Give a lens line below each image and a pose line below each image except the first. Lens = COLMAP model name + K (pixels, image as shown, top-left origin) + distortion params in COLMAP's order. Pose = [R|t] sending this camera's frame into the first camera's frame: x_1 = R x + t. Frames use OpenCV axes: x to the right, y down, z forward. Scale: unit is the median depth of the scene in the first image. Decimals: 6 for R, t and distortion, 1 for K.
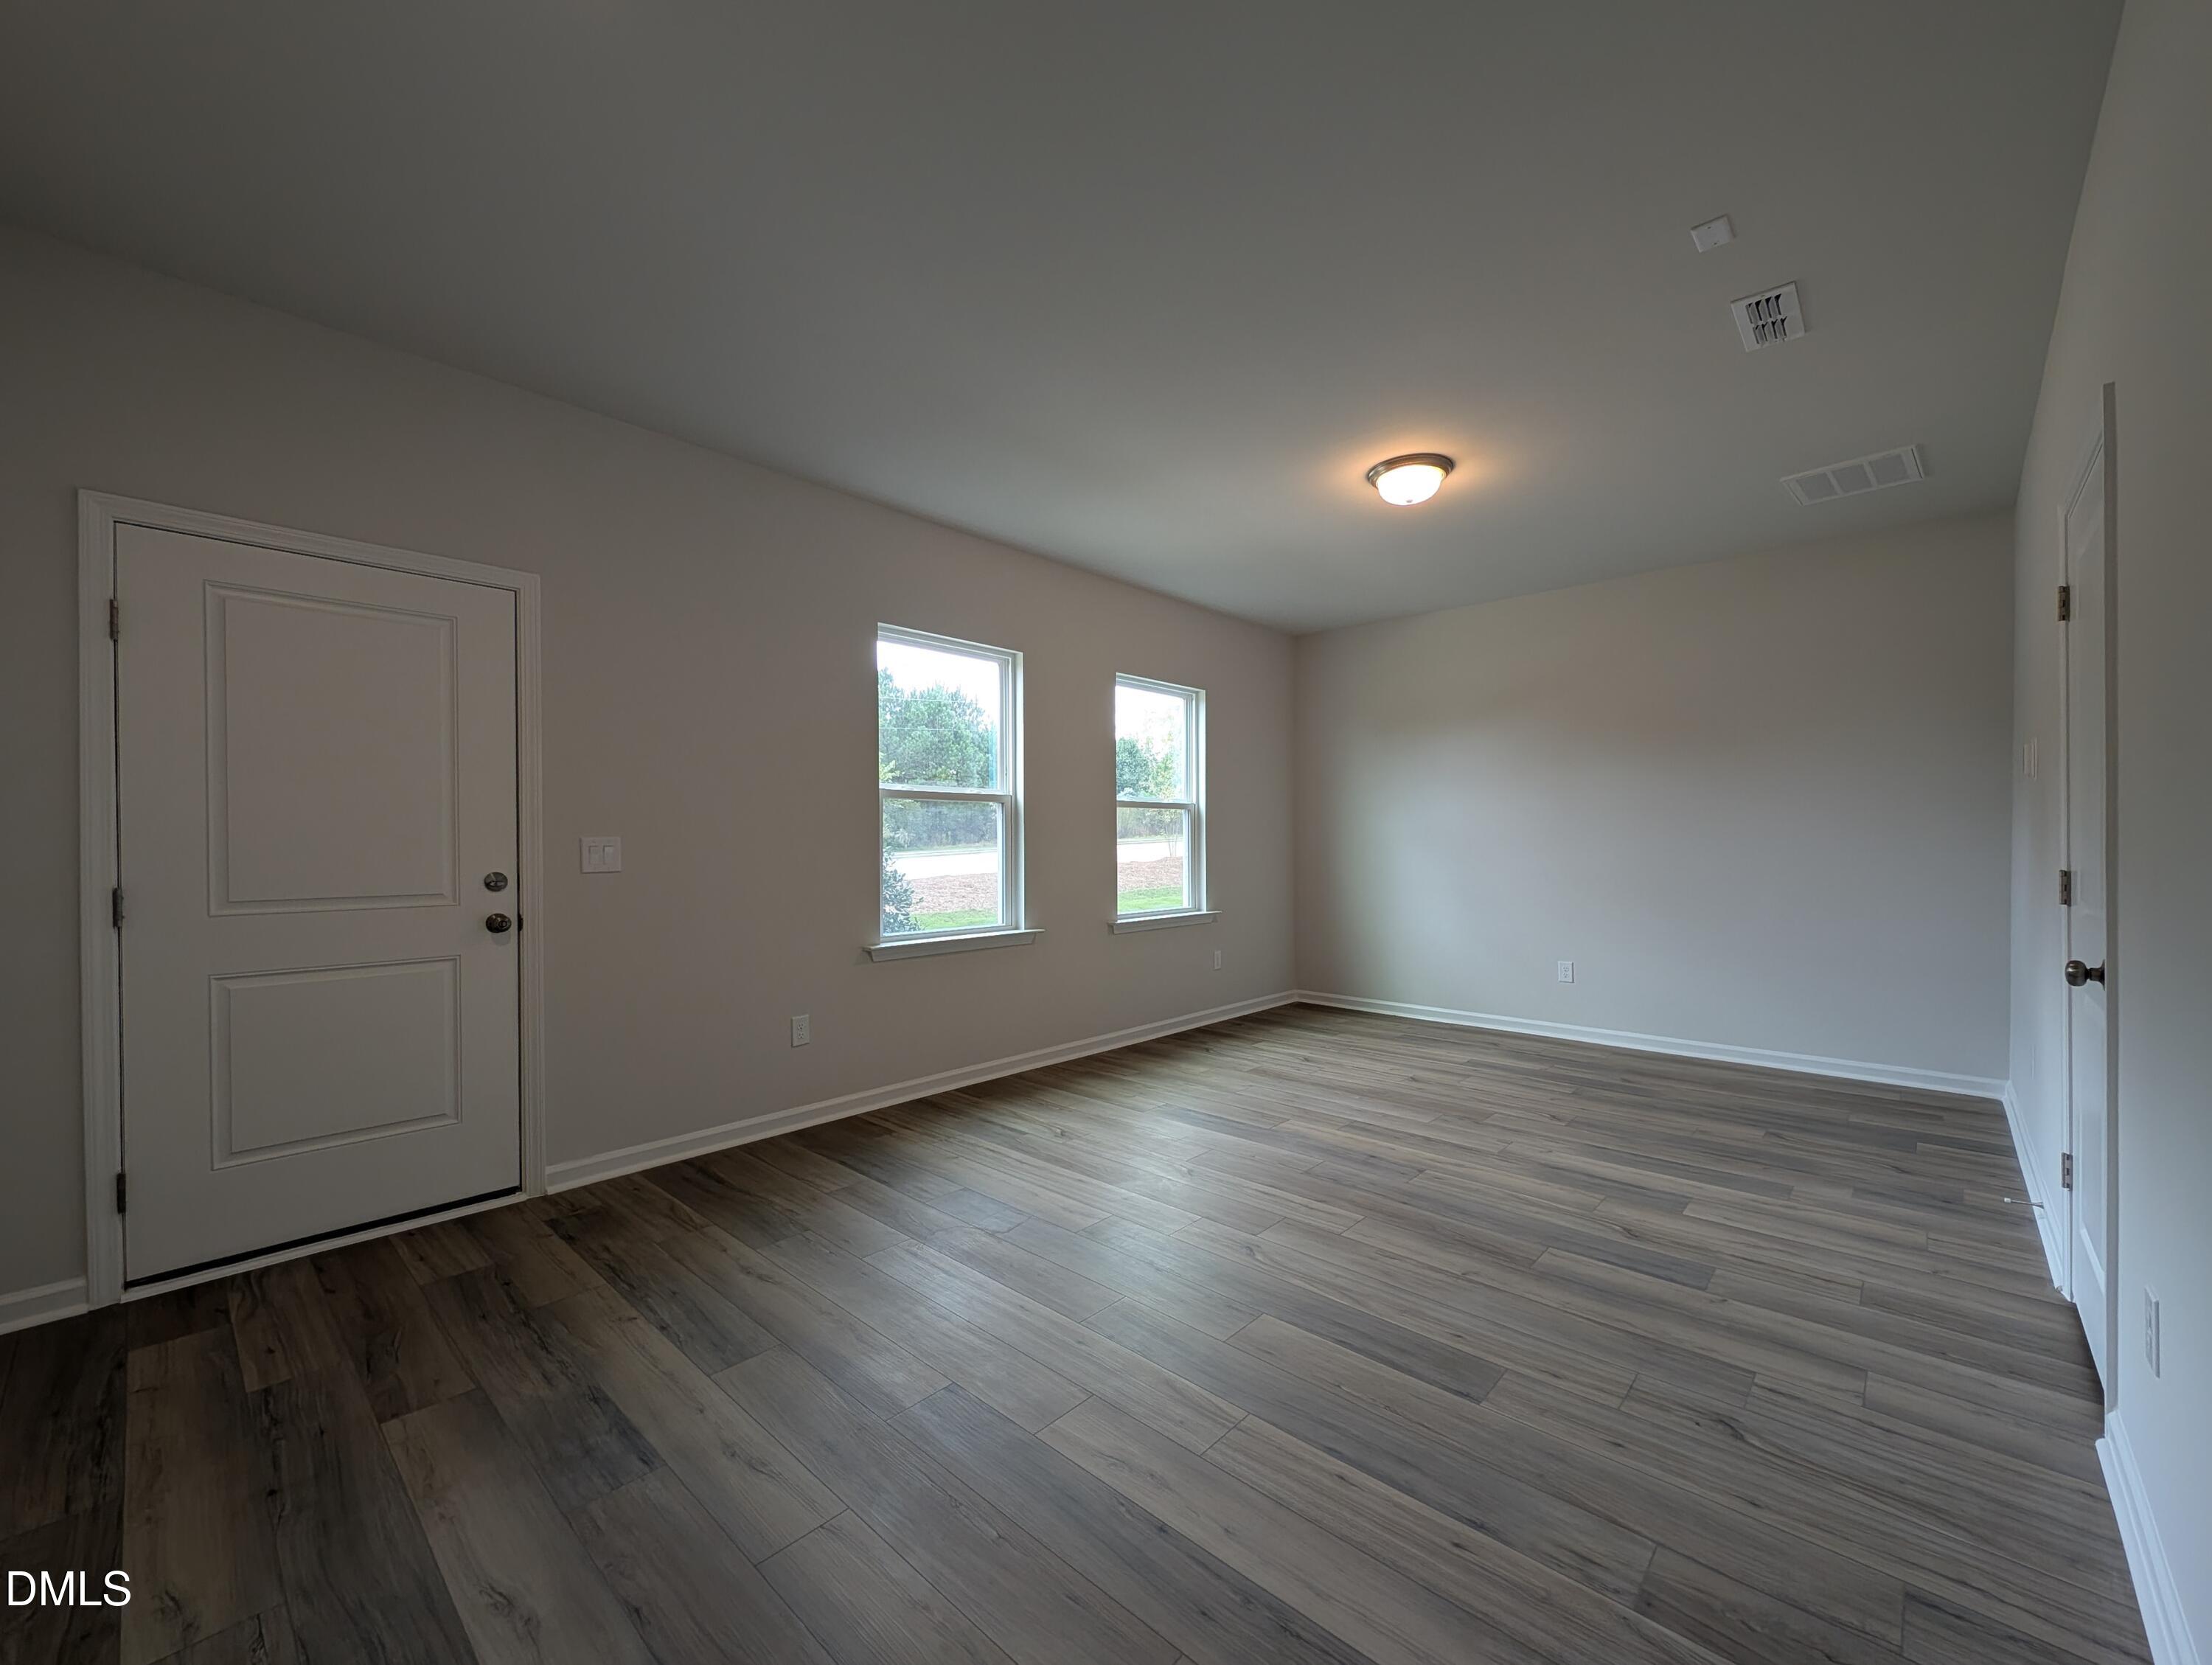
lens RADIAL K [[885.0, 0, 1115.1], [0, 885.0, 841.5], [0, 0, 1]] dist [0.008995, 0.000124]
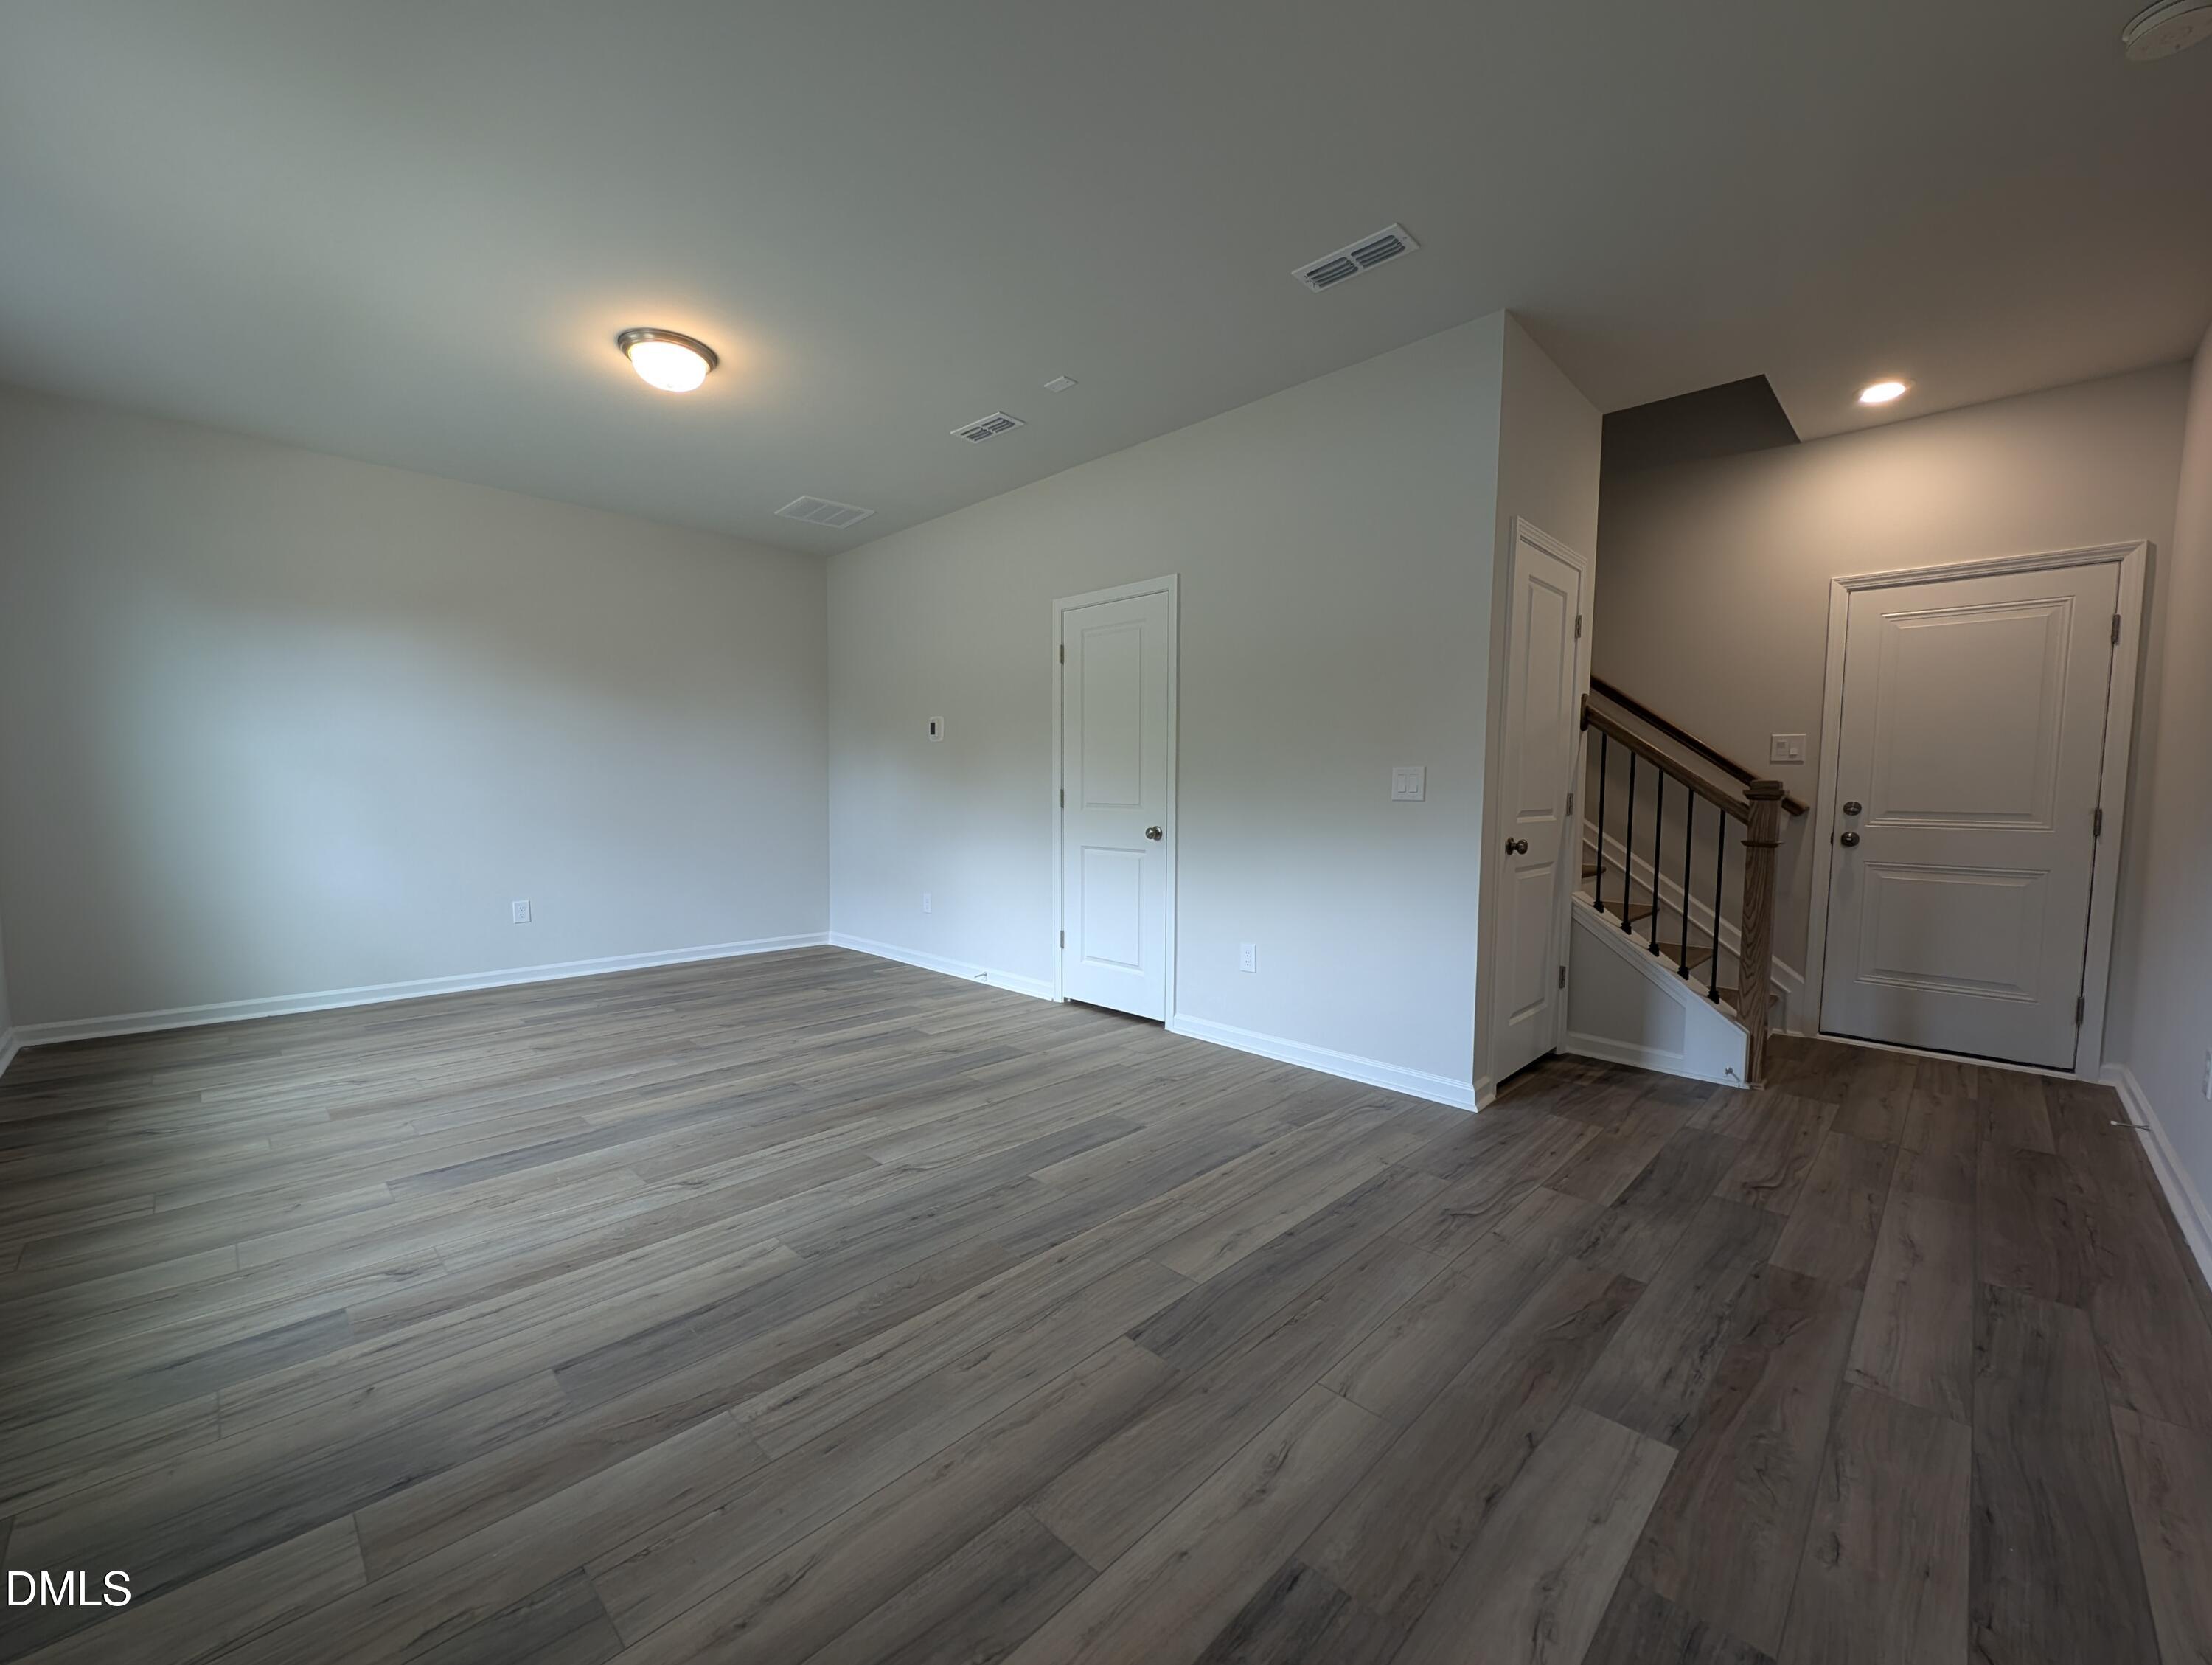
lens RADIAL K [[850.1, 0, 1123.1], [0, 850.1, 833.9], [0, 0, 1]] dist [0.008975, -0.000665]
pose [[0.055350, -0.053637, 0.997025, -0.537499], [-0.005005, 0.998529, 0.053996, 0.020231], [-0.998454, -0.007978, 0.055000, 0.494206]]
